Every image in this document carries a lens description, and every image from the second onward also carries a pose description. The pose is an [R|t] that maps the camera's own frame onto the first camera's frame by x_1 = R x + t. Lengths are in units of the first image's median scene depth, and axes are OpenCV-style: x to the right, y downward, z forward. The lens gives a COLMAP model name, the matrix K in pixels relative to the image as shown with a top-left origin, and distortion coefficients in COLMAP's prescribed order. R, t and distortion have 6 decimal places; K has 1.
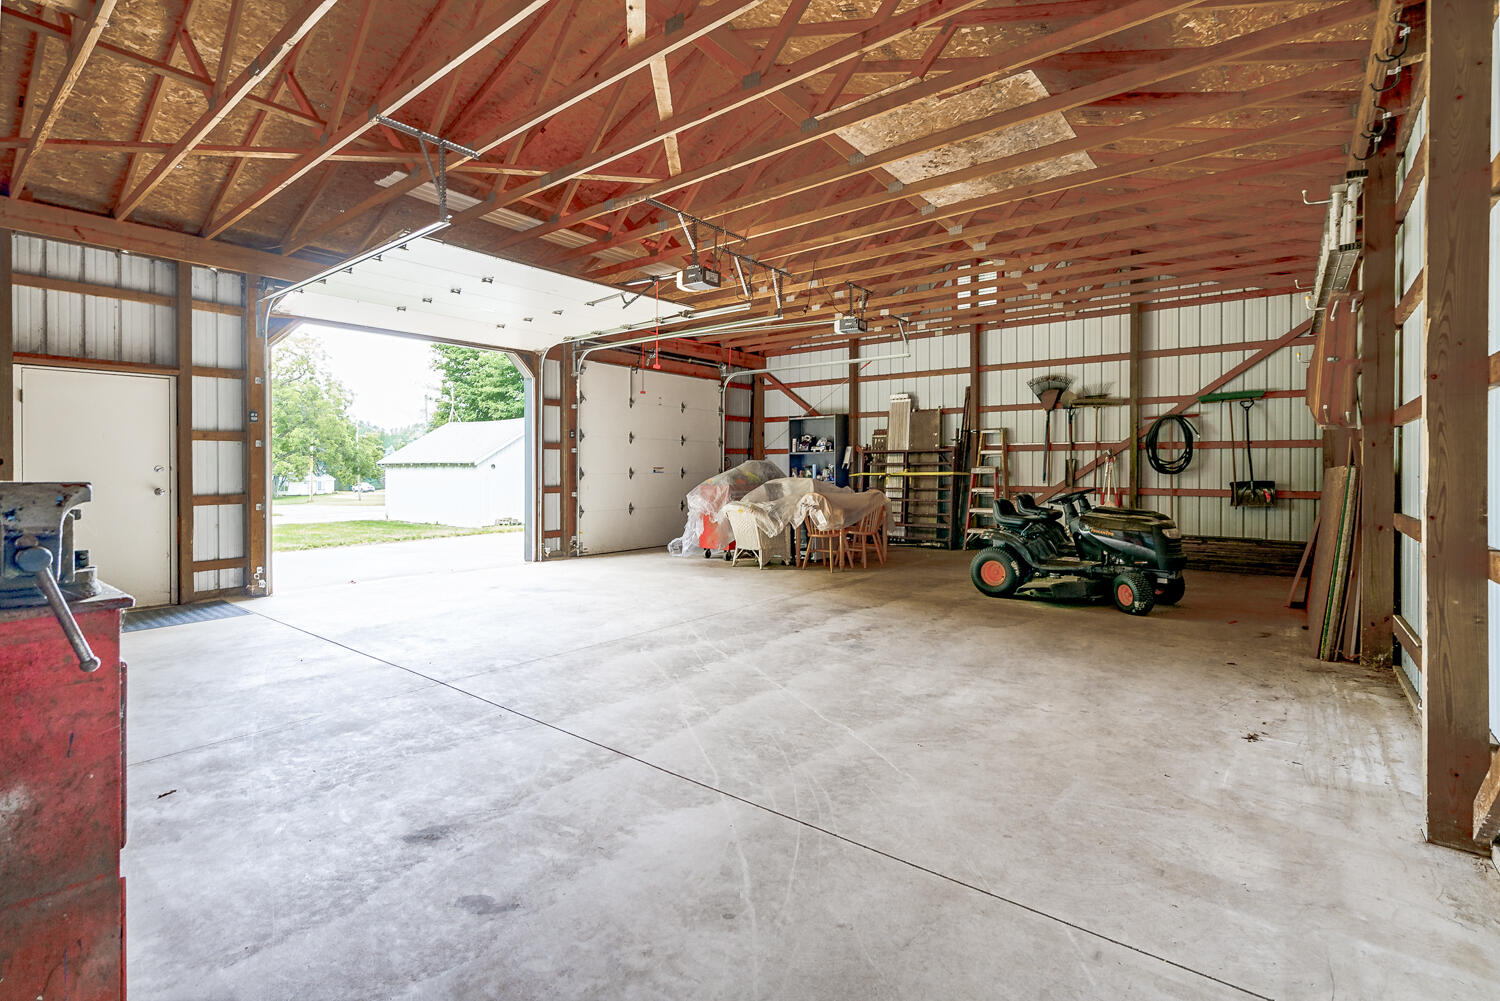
lens RADIAL K [[689.8, 0, 734.3], [0, 689.8, 469.1], [0, 0, 1]] dist [-0.001942, 0.000040]
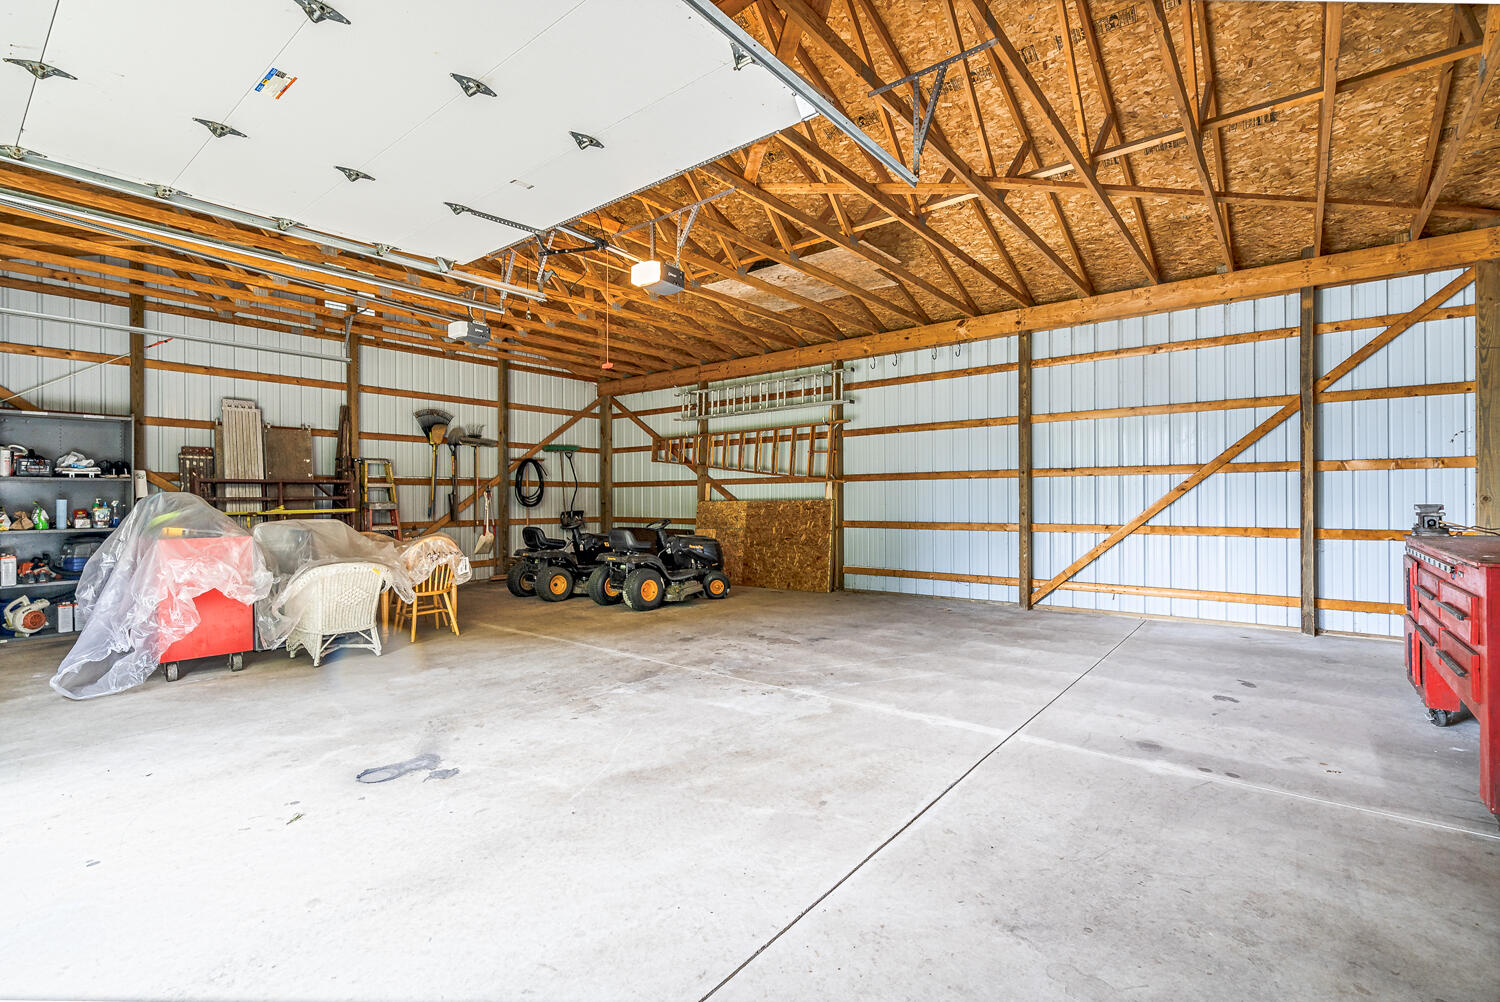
lens RADIAL K [[689.8, 0, 748.3], [0, 689.8, 499.4], [0, 0, 1]] dist [-0.001942, 0.000040]
pose [[-0.015518, -0.003625, 0.999873, -0.543950], [0.005981, 0.999975, 0.003718, -0.006736], [-0.999862, 0.006038, -0.015496, 0.560201]]
